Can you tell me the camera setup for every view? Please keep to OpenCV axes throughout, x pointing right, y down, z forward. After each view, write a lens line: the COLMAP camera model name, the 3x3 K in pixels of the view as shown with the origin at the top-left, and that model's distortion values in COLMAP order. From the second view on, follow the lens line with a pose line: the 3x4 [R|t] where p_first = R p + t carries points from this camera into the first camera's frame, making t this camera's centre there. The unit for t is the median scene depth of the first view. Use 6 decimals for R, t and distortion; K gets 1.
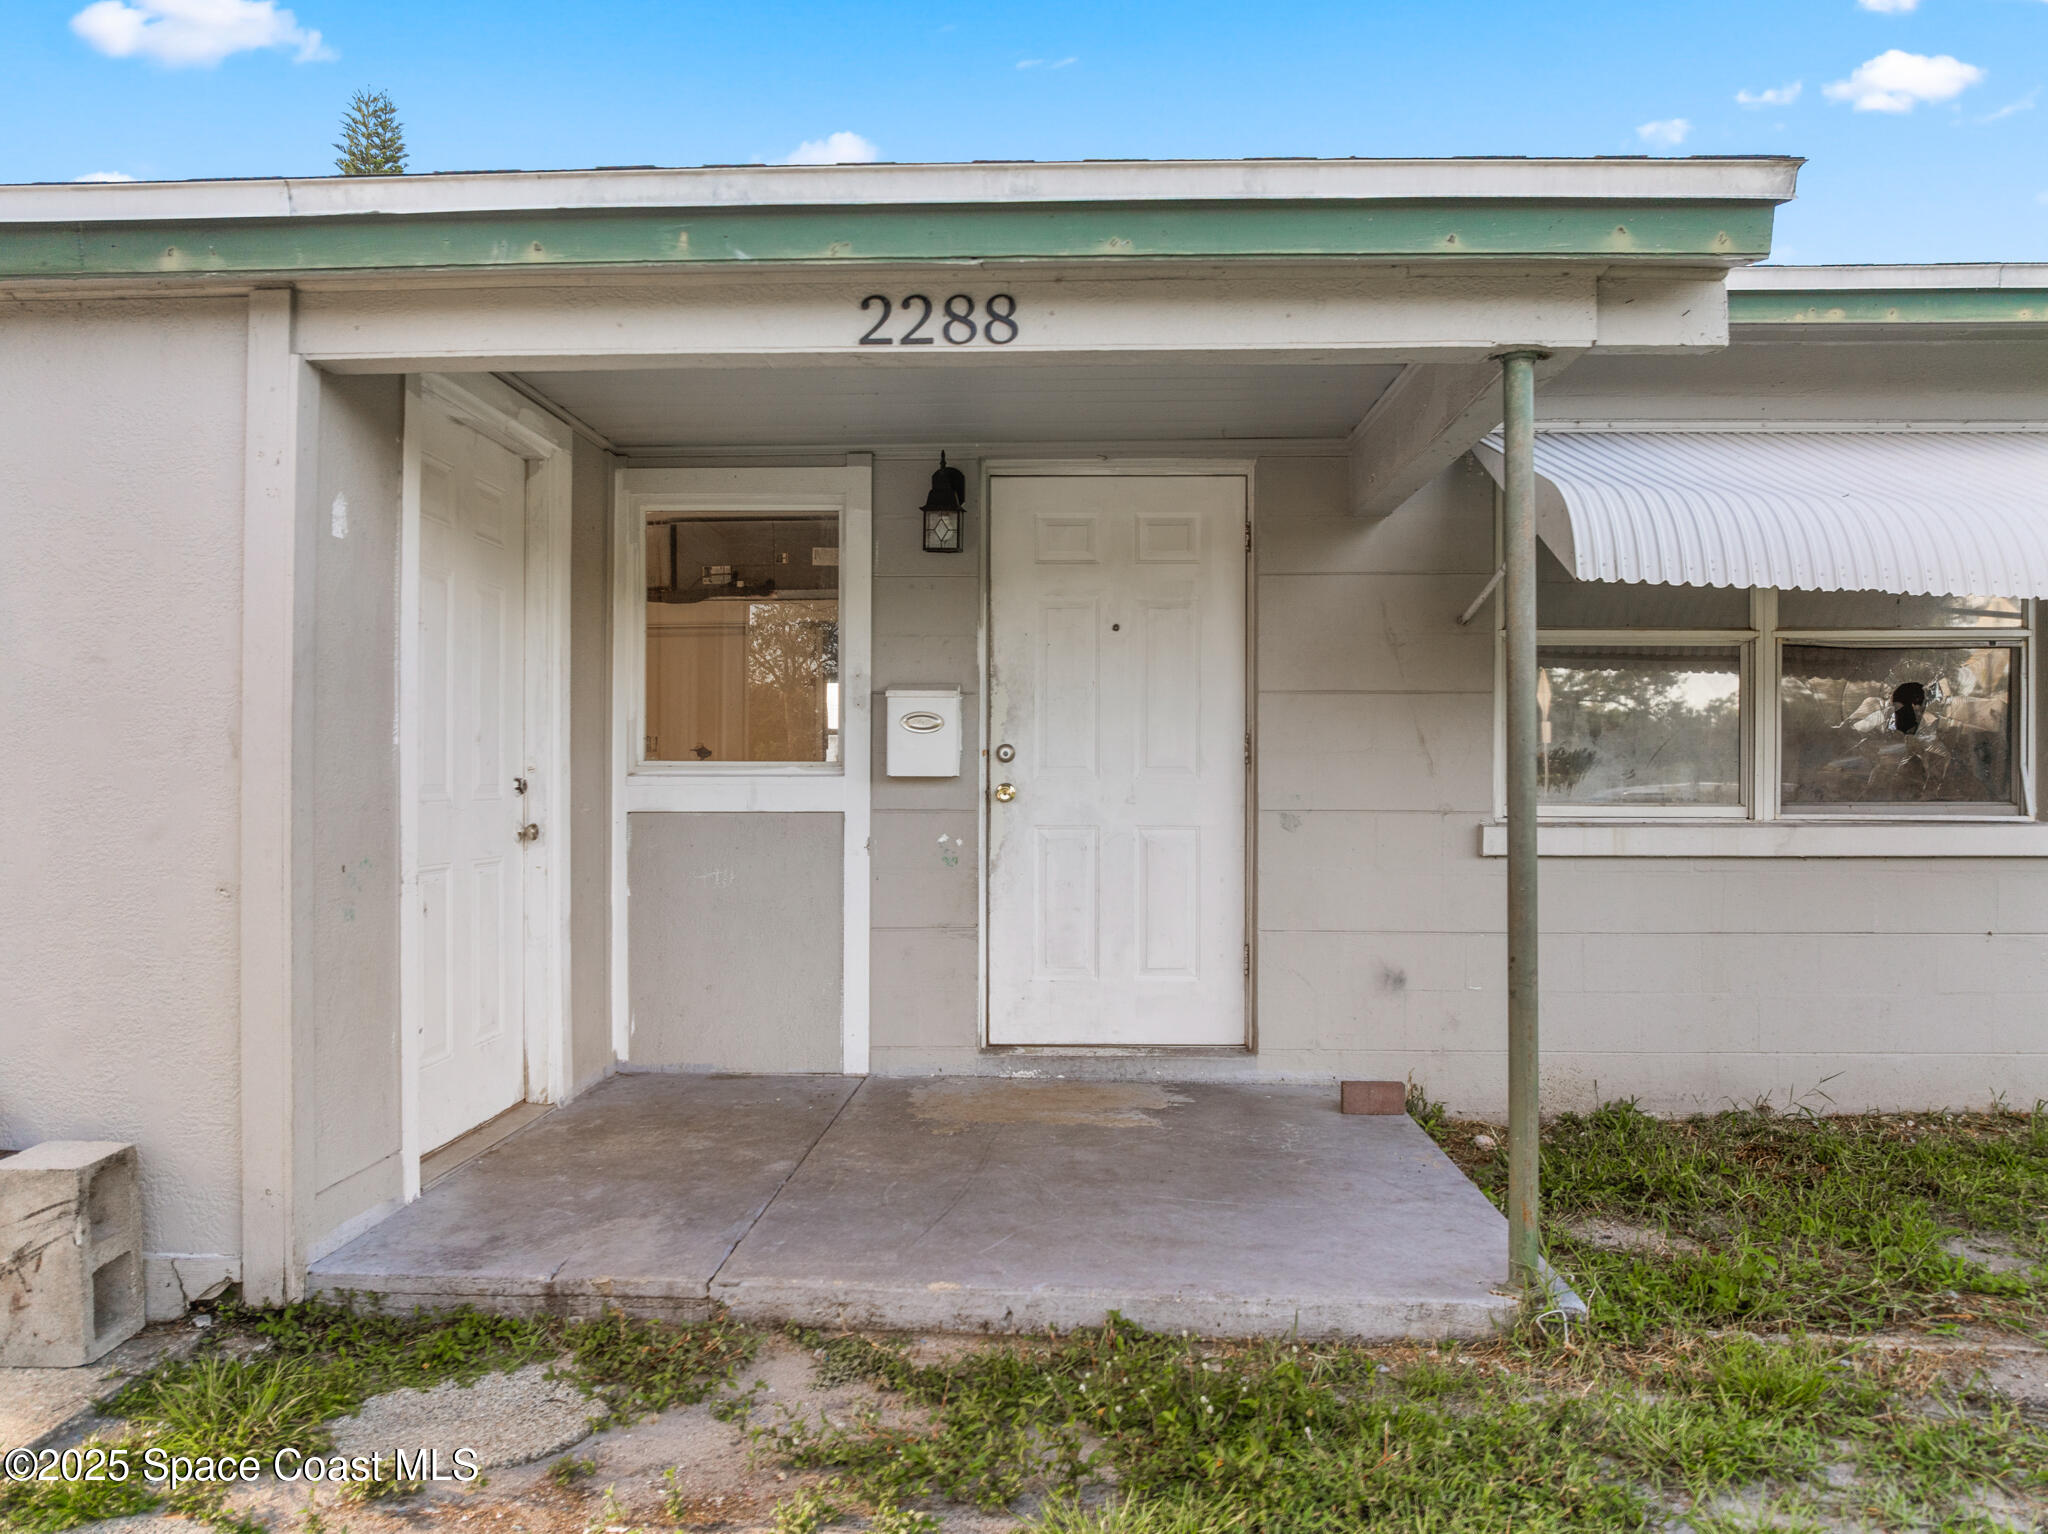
lens RADIAL K [[1454.9, 0, 1024.0], [0, 1454.9, 767.0], [0, 0, 1]] dist [-0.035138, -0.001025]
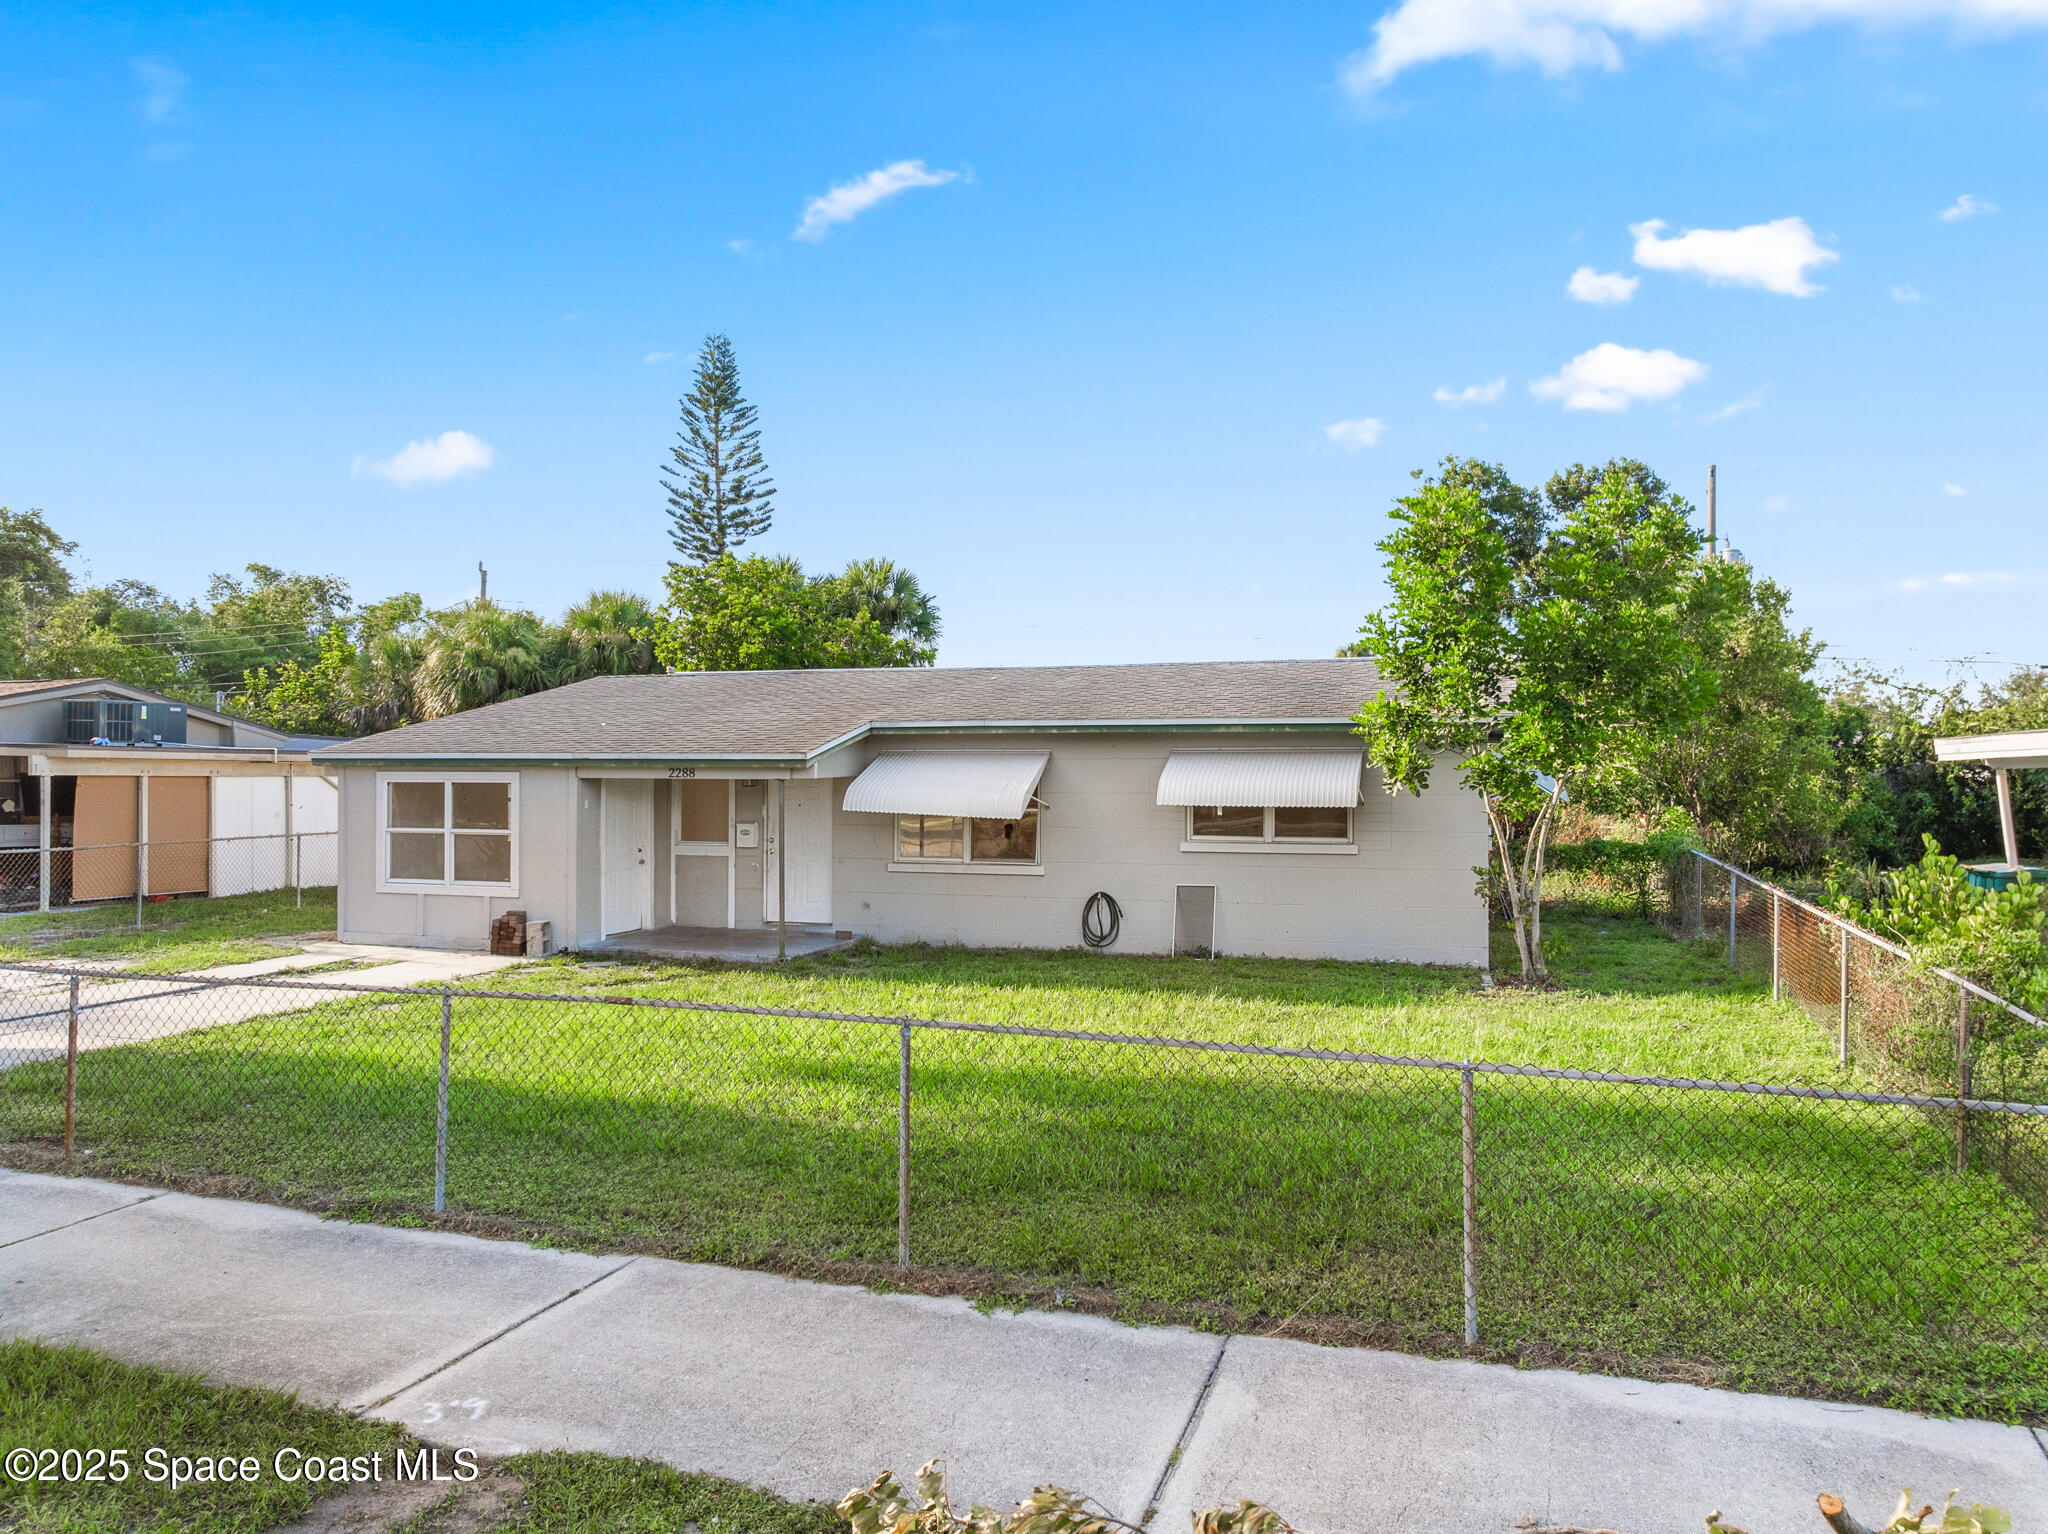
lens RADIAL K [[1436.7, 0, 1031.3], [0, 1436.7, 745.8], [0, 0, 1]] dist [-0.030535, -0.004513]
pose [[0.968071, -0.004801, -0.250629, 1.550932], [0.003175, 0.999971, -0.006890, -0.223951], [0.250655, 0.005874, 0.968059, -2.350815]]
